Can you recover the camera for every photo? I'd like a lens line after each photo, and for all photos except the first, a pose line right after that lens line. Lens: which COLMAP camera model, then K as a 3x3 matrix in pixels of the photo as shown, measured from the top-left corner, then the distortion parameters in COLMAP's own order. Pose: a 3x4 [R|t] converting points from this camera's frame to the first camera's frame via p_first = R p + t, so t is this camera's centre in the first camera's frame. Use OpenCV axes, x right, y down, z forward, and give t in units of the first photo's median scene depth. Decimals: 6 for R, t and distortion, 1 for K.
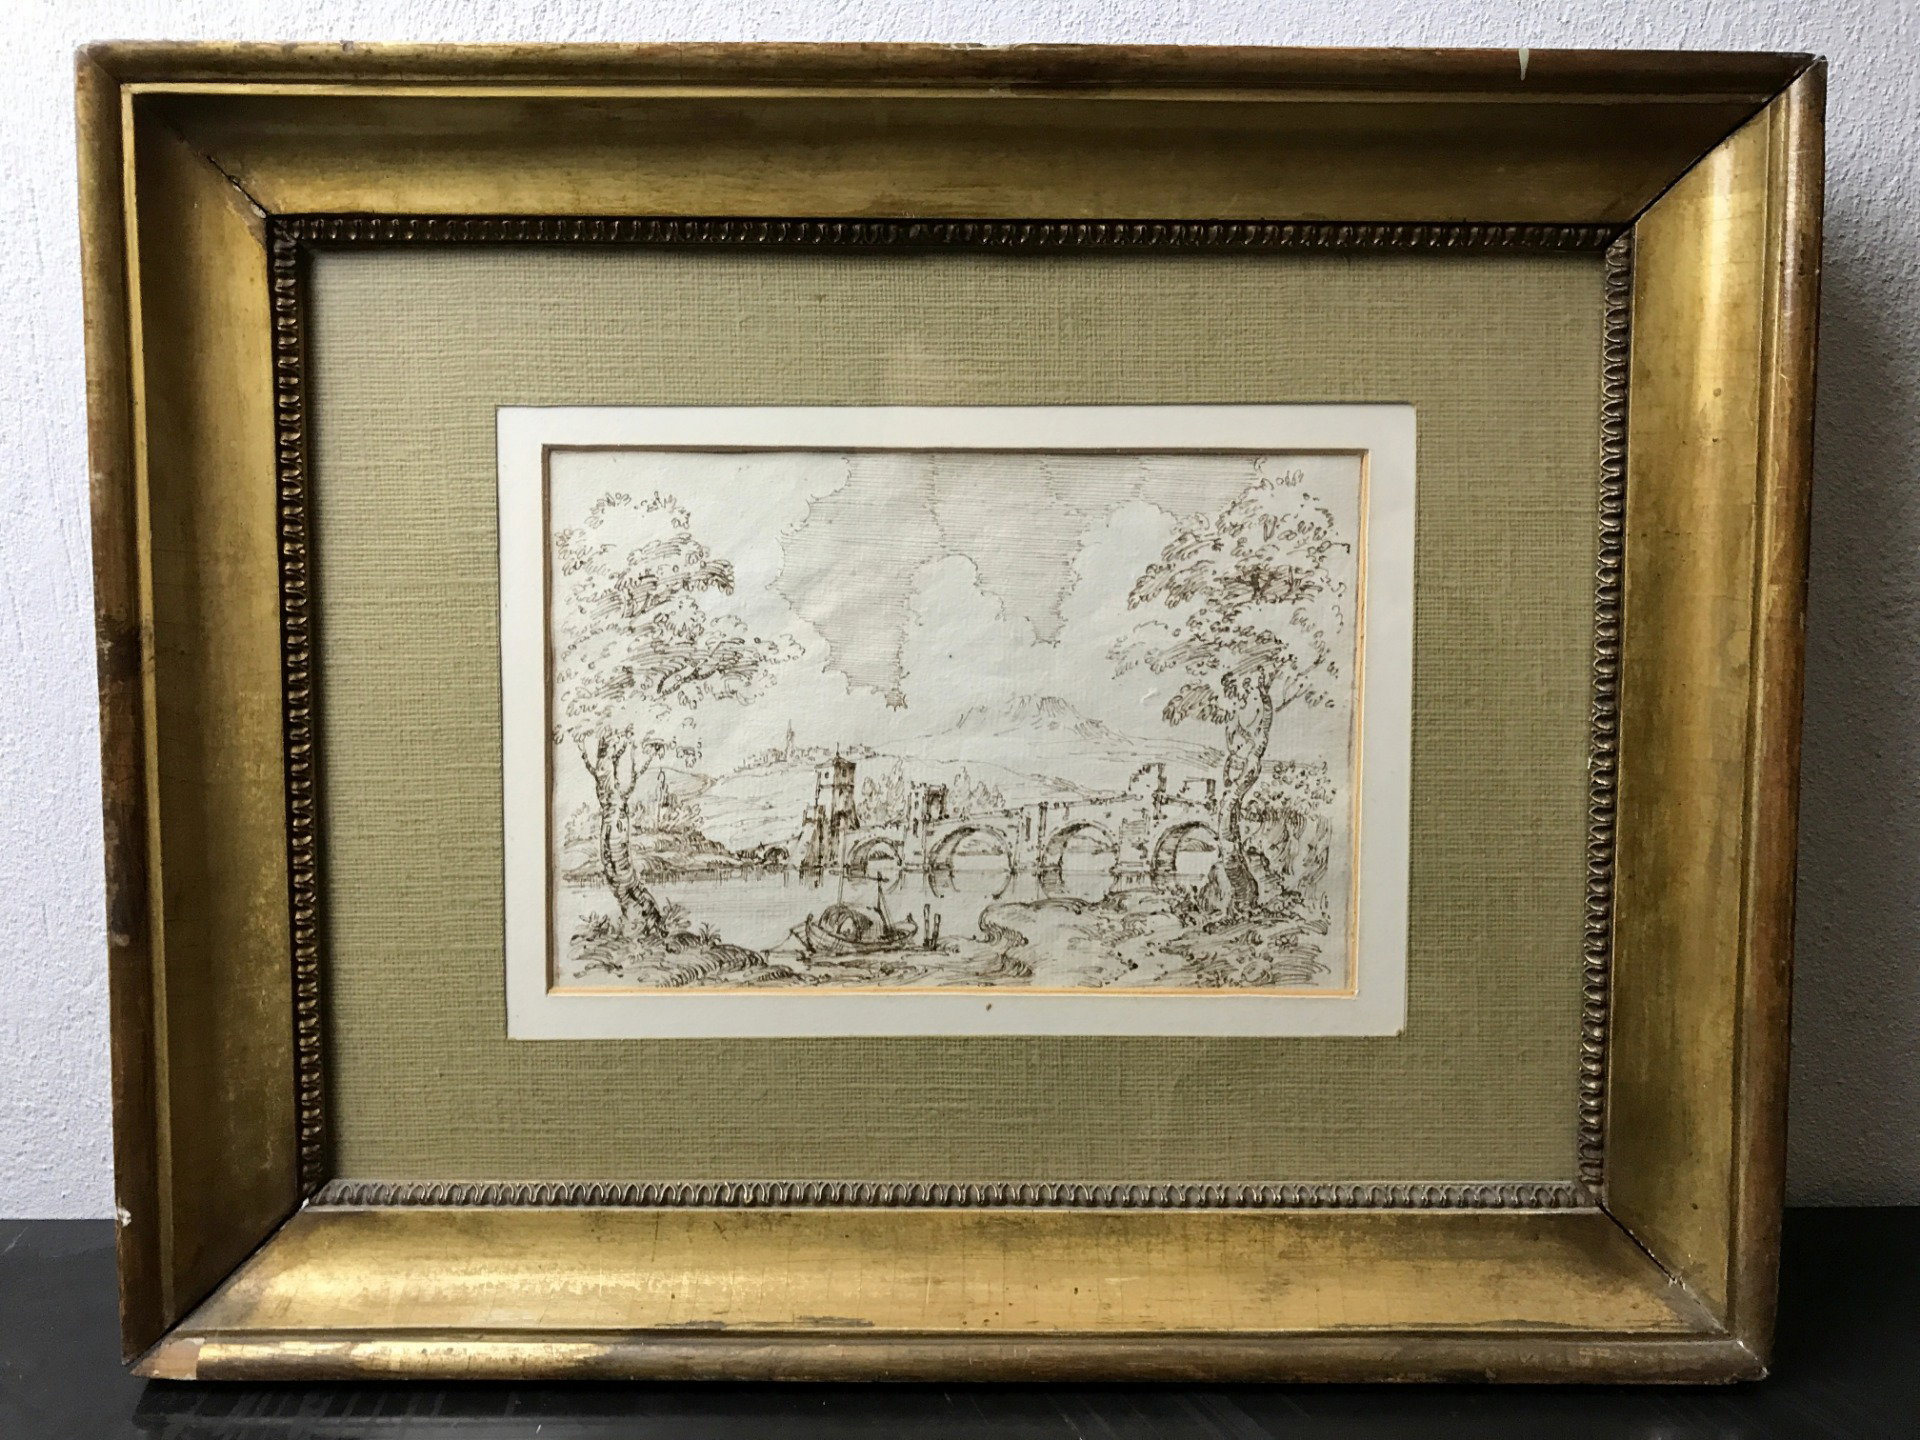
lens RADIAL K [[1552.2, 0, 961.3], [0, 1552.2, 730.4], [0, 0, 1]] dist [-0.016141, -0.007212]
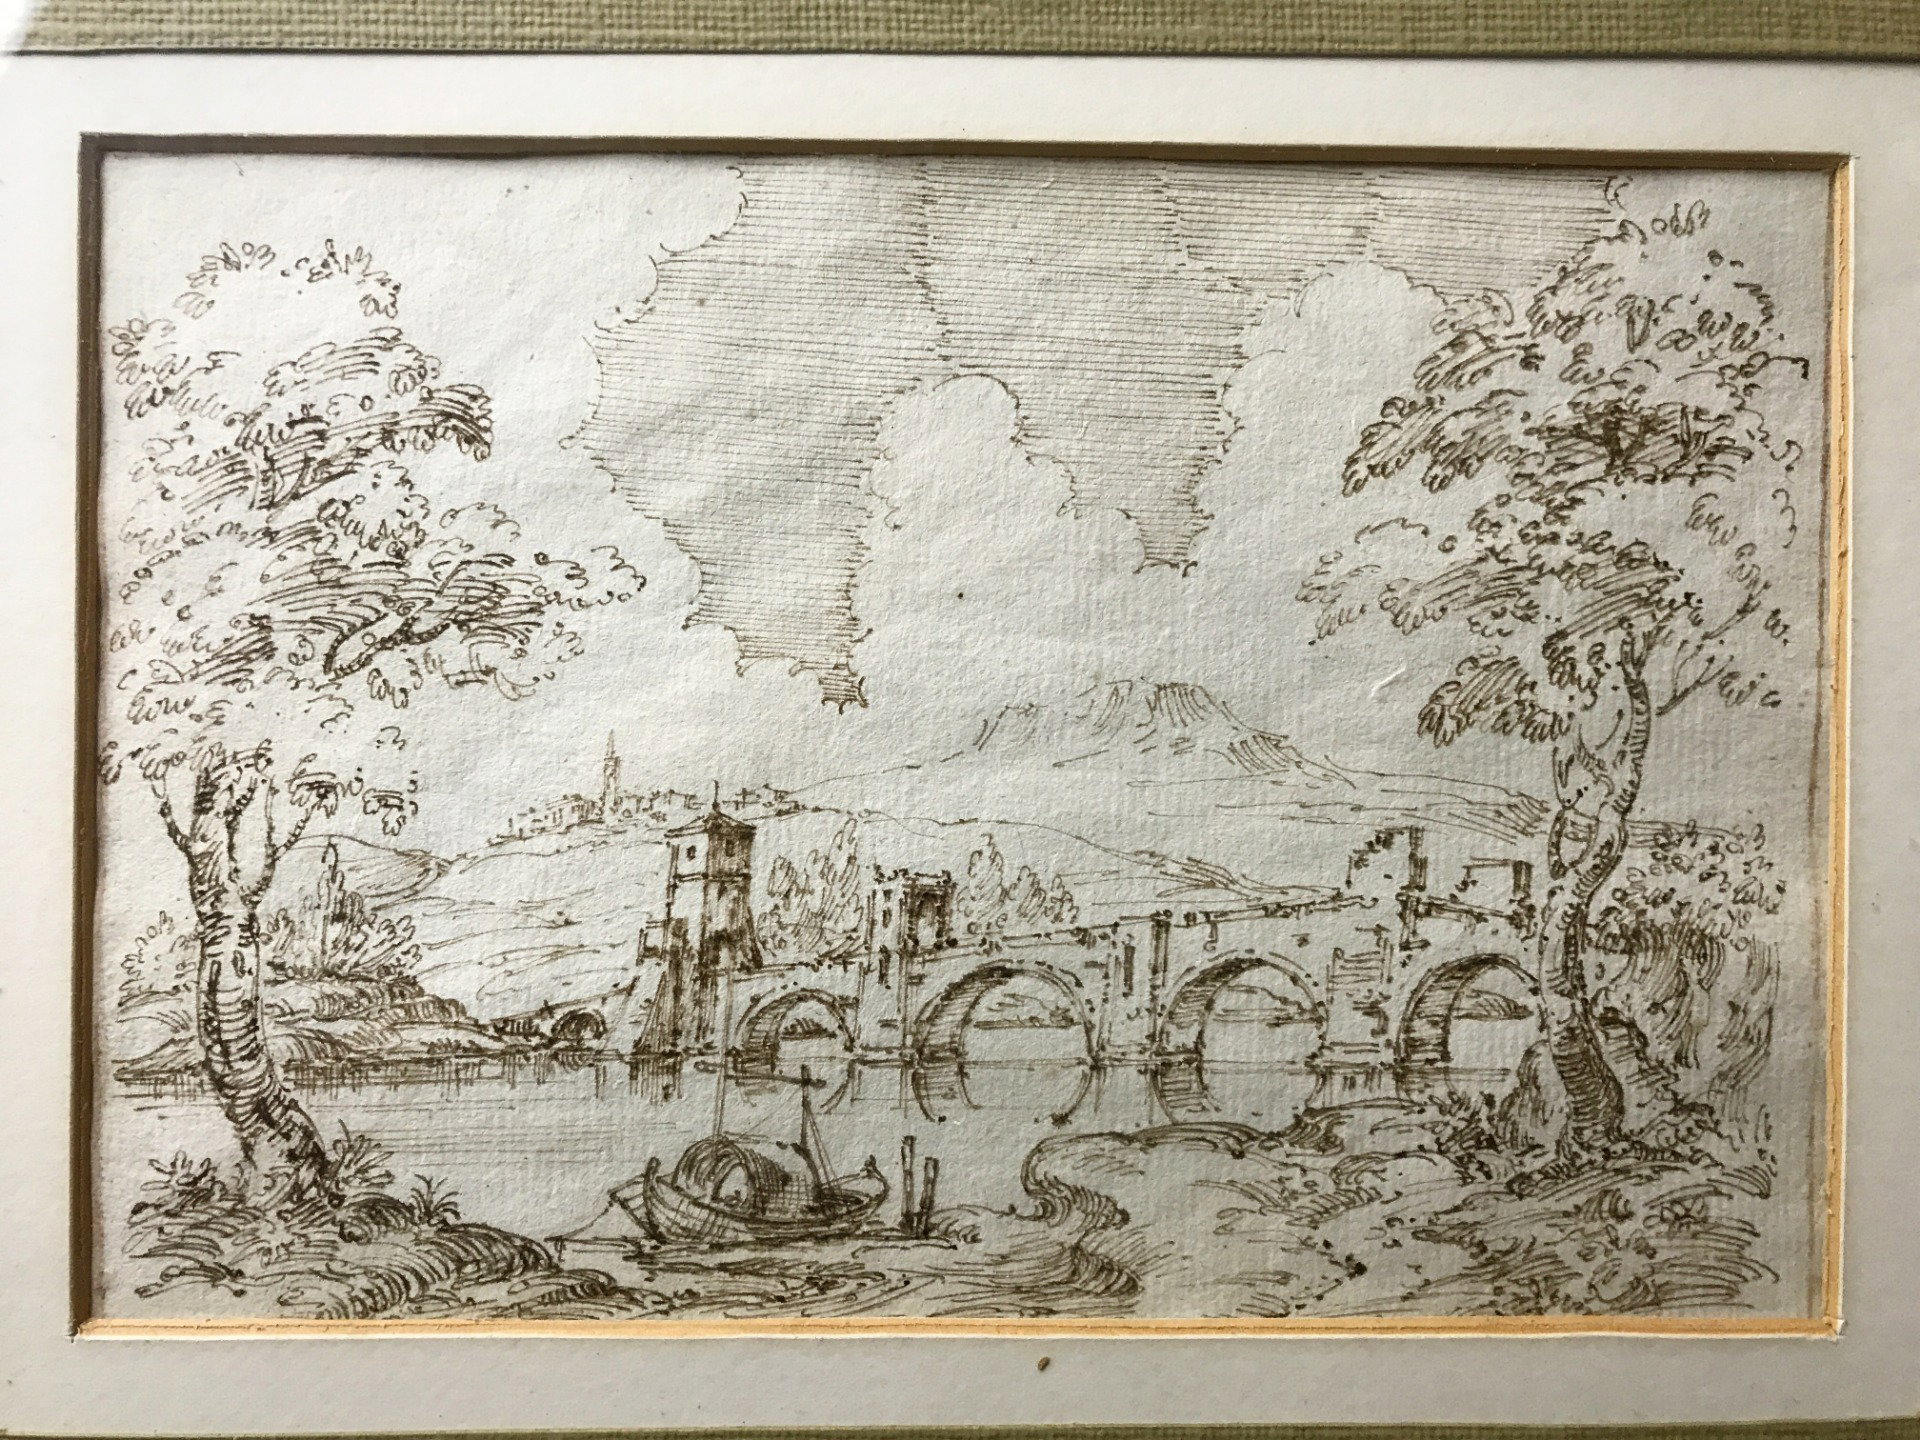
lens RADIAL K [[1552.2, 0, 956.2], [0, 1552.2, 706.7], [0, 0, 1]] dist [-0.016141, -0.007212]
pose [[0.999998, 0.000374, 0.001710, -0.009015], [-0.000237, 0.996807, -0.079854, 0.022421], [-0.001735, 0.079854, 0.996805, 0.538270]]
